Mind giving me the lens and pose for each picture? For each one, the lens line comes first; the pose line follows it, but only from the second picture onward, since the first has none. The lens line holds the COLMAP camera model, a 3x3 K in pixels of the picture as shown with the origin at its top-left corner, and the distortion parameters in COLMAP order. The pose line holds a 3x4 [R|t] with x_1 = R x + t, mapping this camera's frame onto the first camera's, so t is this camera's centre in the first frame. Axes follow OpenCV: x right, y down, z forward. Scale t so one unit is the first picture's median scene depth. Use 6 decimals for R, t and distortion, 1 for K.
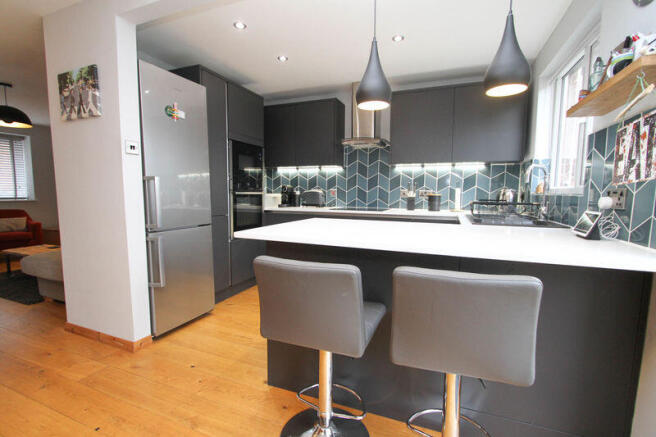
lens RADIAL K [[304.2, 0, 324.3], [0, 304.2, 221.9], [0, 0, 1]] dist [-0.001757, -0.000442]
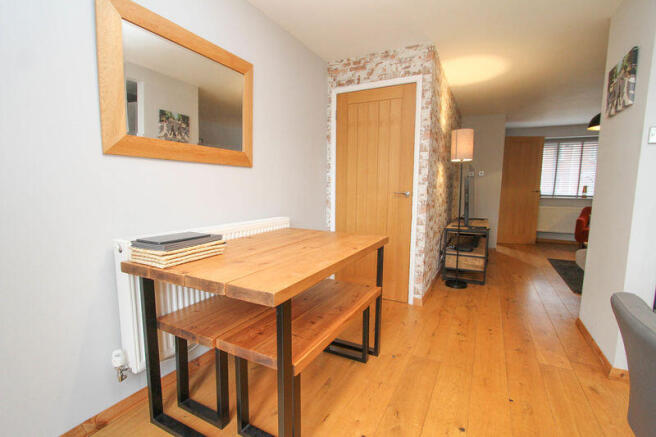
lens RADIAL K [[304.2, 0, 324.3], [0, 304.2, 221.9], [0, 0, 1]] dist [-0.001757, -0.000442]
pose [[-0.099649, 0.112005, -0.988699, 0.258862], [-0.096946, 0.987824, 0.121676, -0.034530], [0.990289, 0.107975, -0.087577, 0.232512]]
